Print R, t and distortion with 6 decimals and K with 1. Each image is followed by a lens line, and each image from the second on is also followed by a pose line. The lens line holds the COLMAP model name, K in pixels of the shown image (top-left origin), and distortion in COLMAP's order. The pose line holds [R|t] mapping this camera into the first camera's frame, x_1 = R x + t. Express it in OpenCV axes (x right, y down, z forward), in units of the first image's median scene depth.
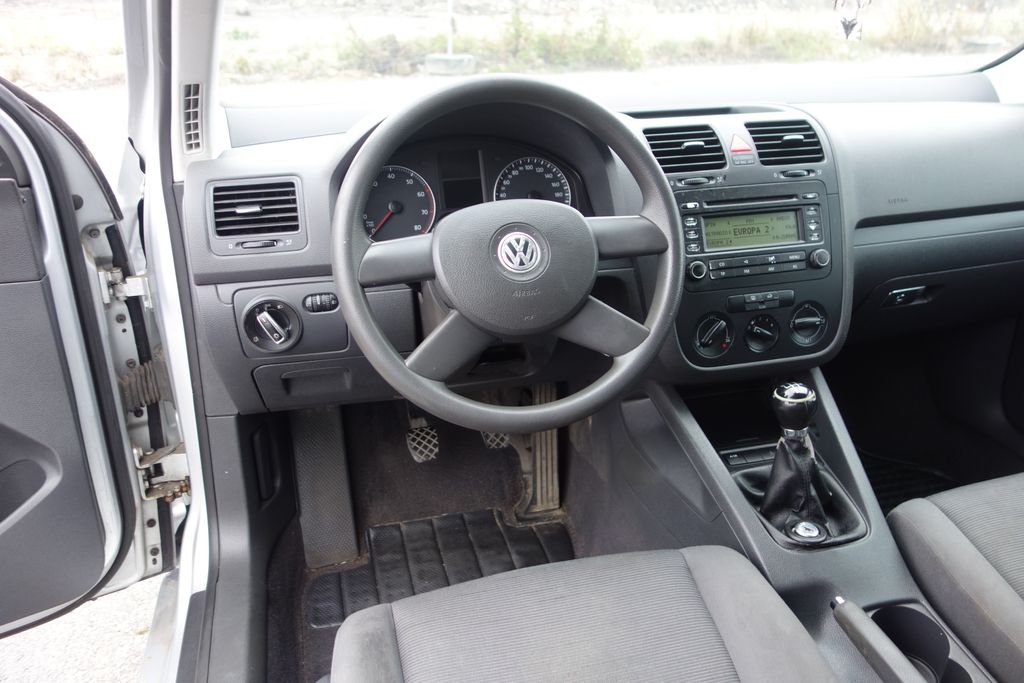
lens RADIAL K [[808.6, 0, 506.1], [0, 808.6, 338.7], [0, 0, 1]] dist [0.008045, -0.001361]
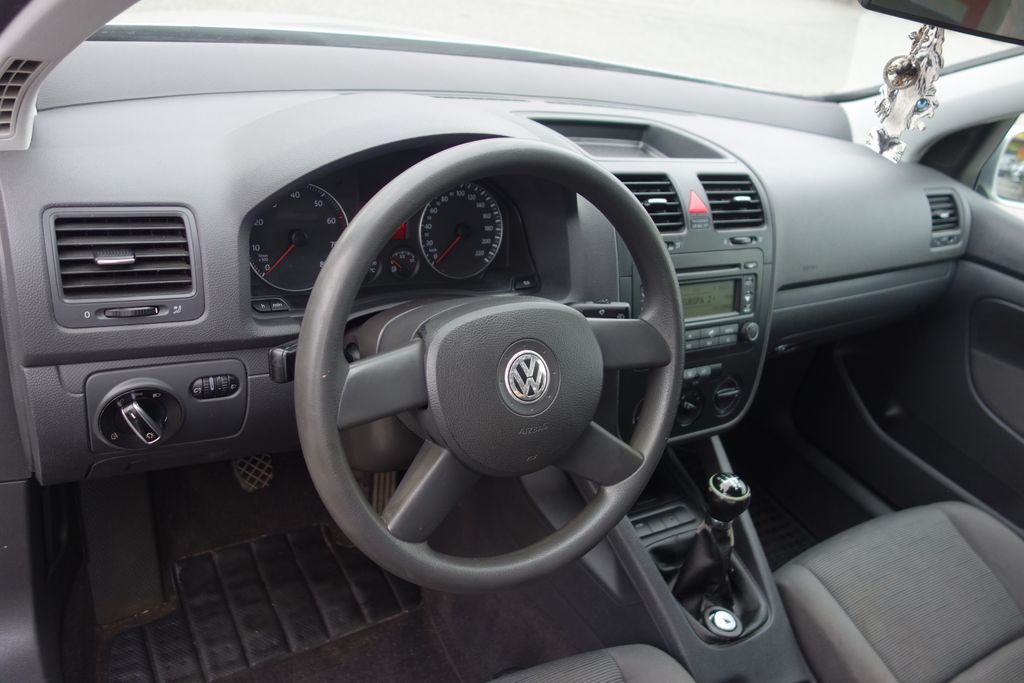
lens RADIAL K [[808.3, 0, 506.2], [0, 808.3, 338.5], [0, 0, 1]] dist [0.011475, -0.005552]
pose [[0.925676, 0.040164, 0.376179, -0.239240], [-0.104915, 0.982601, 0.153257, -0.207040], [-0.363478, -0.181333, 0.913784, 0.224859]]
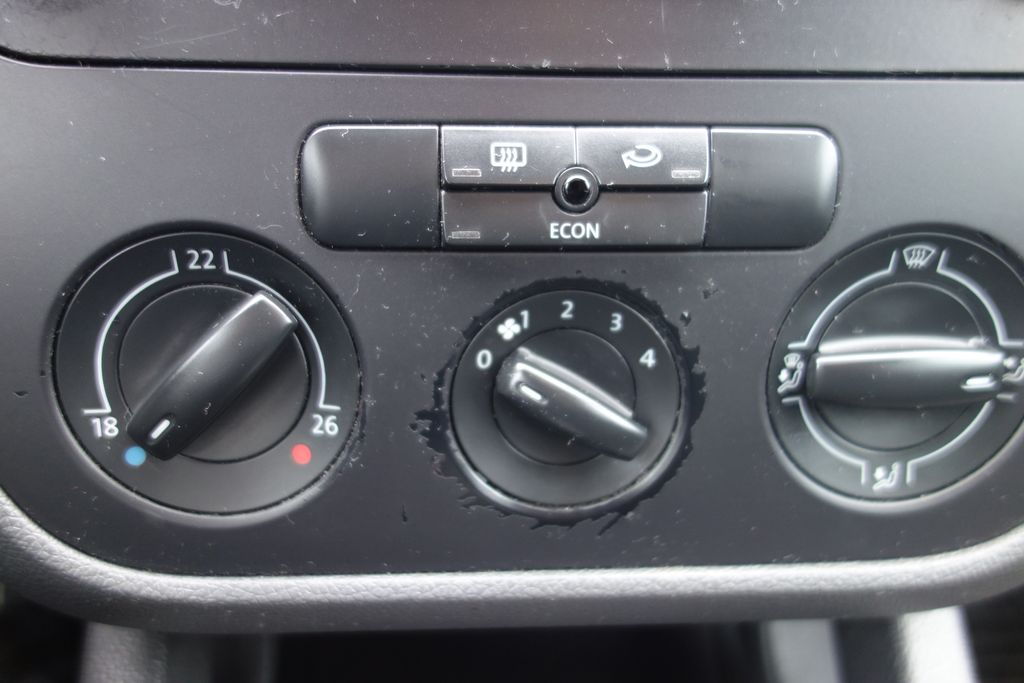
lens RADIAL K [[814.9, 0, 510.5], [0, 814.9, 338.5], [0, 0, 1]] dist [0.004153, 0.001279]
pose [[0.979805, 0.131729, -0.150433, 0.323124], [-0.112112, 0.984863, 0.132198, -0.037407], [0.165570, -0.112663, 0.979742, 0.841807]]
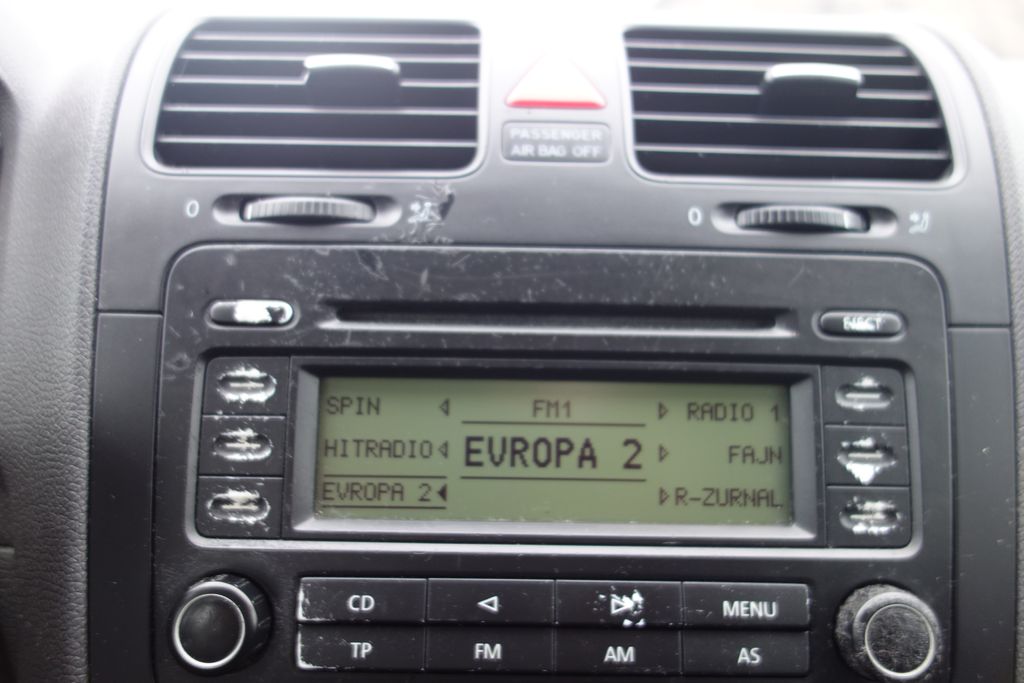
lens RADIAL K [[808.3, 0, 506.2], [0, 808.3, 338.5], [0, 0, 1]] dist [0.011475, -0.005552]
pose [[0.968789, 0.096866, -0.228176, 0.332717], [-0.125730, 0.985314, -0.115535, -0.135192], [0.213633, 0.140618, 0.966741, 0.770205]]
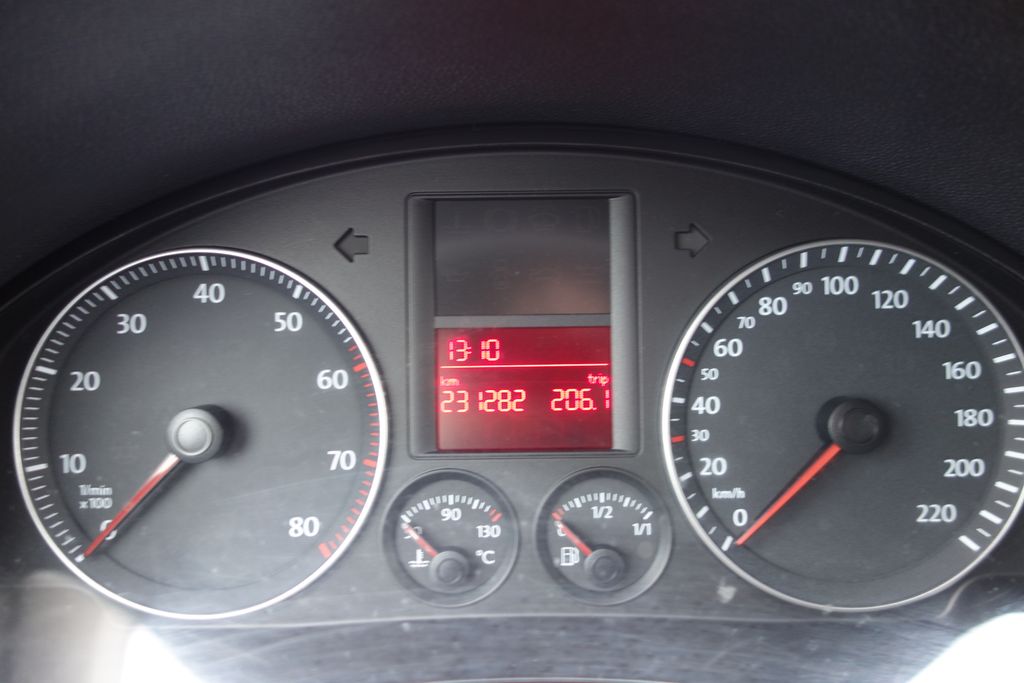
lens RADIAL K [[814.9, 0, 510.5], [0, 814.9, 338.5], [0, 0, 1]] dist [0.004153, 0.001279]
pose [[0.968687, 0.084896, -0.233318, -0.005504], [-0.096347, 0.994618, -0.038108, -0.189065], [0.228828, 0.059394, 0.971653, 0.802913]]
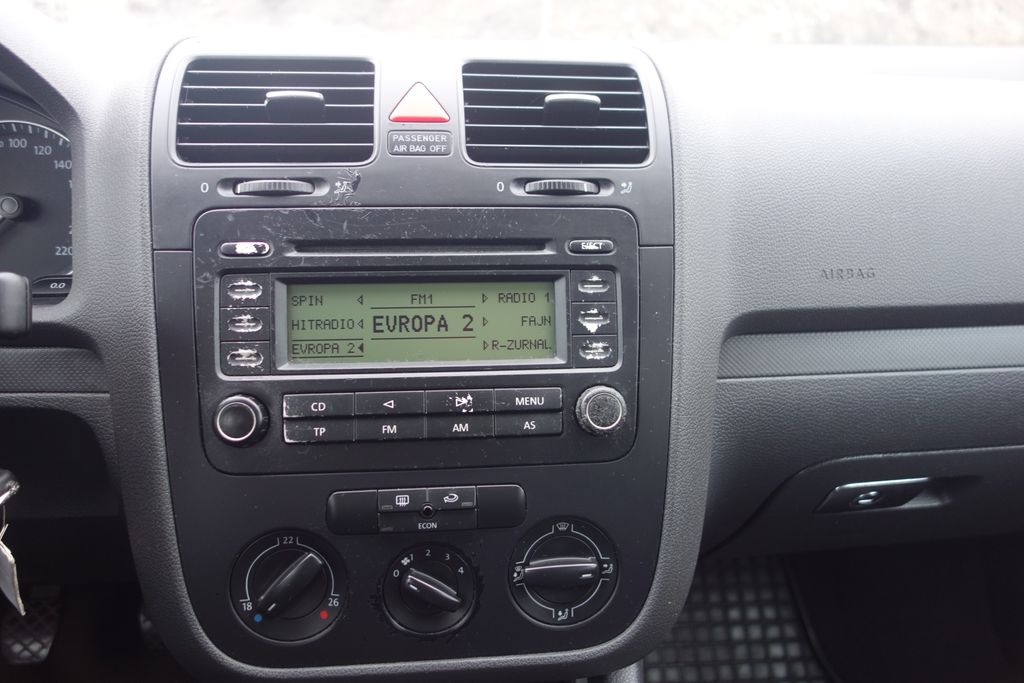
lens RADIAL K [[814.9, 0, 510.5], [0, 814.9, 338.5], [0, 0, 1]] dist [0.004153, 0.001279]
pose [[0.988572, 0.081846, -0.126597, 0.389026], [-0.087273, 0.995462, -0.037927, -0.113448], [0.122918, 0.048542, 0.991229, 0.608022]]
